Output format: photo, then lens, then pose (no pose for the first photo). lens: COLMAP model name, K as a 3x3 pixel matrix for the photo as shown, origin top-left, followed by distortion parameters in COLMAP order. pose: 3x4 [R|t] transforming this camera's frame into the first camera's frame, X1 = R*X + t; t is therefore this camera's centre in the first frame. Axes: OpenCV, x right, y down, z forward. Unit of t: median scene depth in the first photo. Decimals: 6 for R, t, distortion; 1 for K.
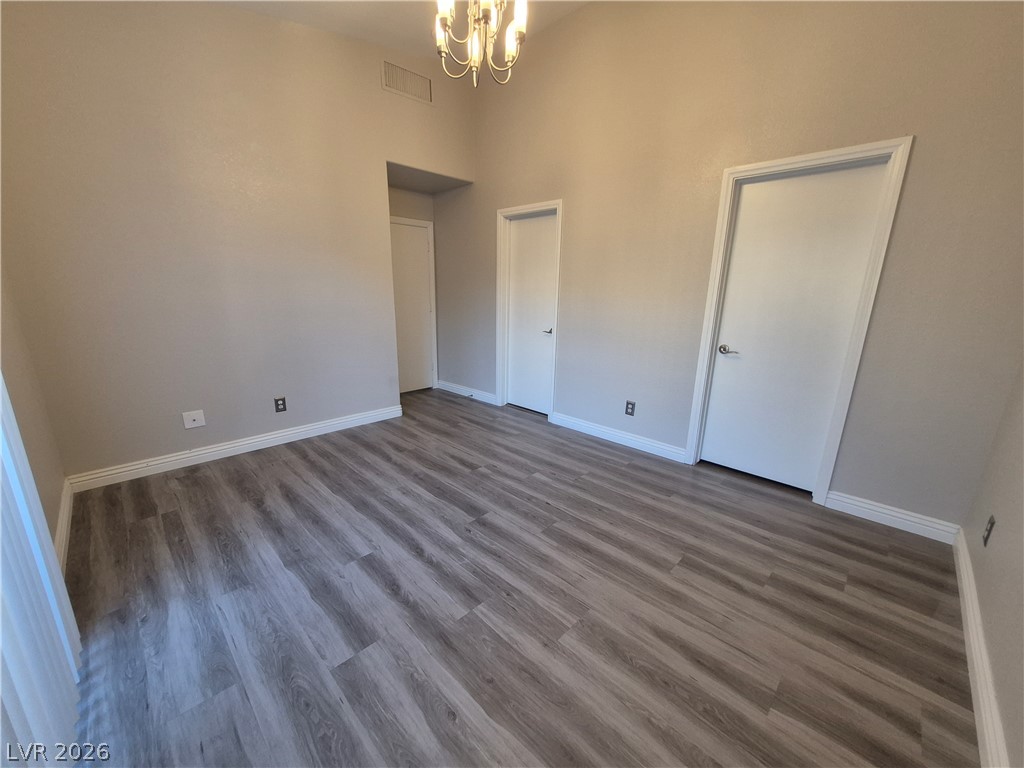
lens RADIAL K [[402.2, 0, 509.6], [0, 402.2, 389.8], [0, 0, 1]] dist [0.002268, 0.000190]
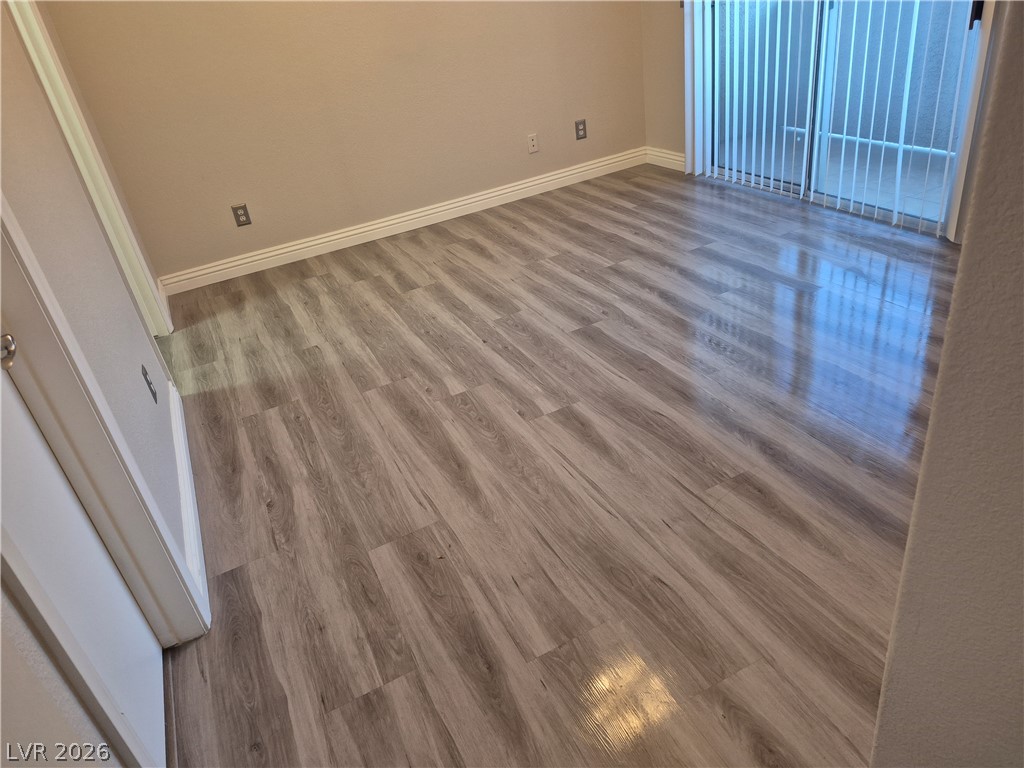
lens RADIAL K [[699.3, 0, 512.0], [0, 699.3, 384.0], [0, 0, 1]] dist [0.102625, -0.000590]
pose [[-0.936359, -0.067632, 0.344467, -0.450806], [0.201834, 0.699138, 0.685908, -0.590858], [-0.287219, 0.711781, -0.640994, 2.193191]]
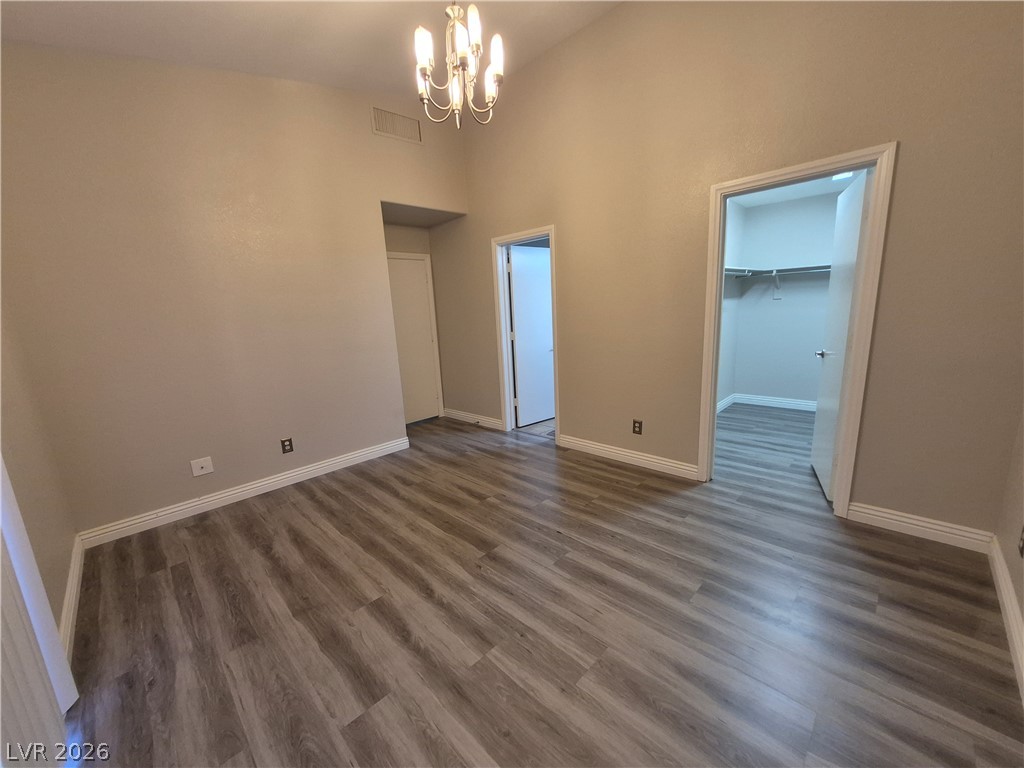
lens RADIAL K [[402.2, 0, 509.6], [0, 402.2, 389.8], [0, 0, 1]] dist [0.002268, 0.000190]
pose [[0.997646, -0.065587, -0.020031, 0.020911], [0.064561, 0.996750, -0.048190, -0.027794], [0.023127, 0.046784, 0.998637, 0.007660]]
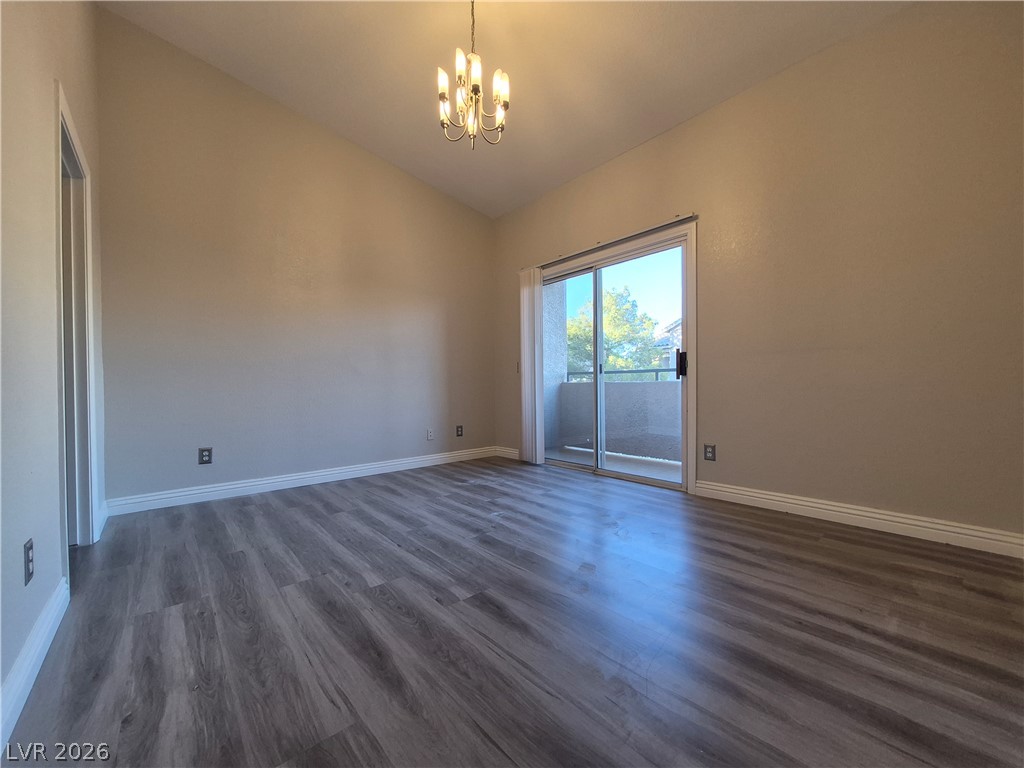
lens RADIAL K [[402.2, 0, 509.6], [0, 402.2, 389.8], [0, 0, 1]] dist [0.002268, 0.000190]
pose [[-0.997006, -0.001988, 0.077303, -0.244703], [0.017752, 0.967088, 0.253821, -0.298772], [-0.075263, 0.254433, -0.964157, 2.072303]]
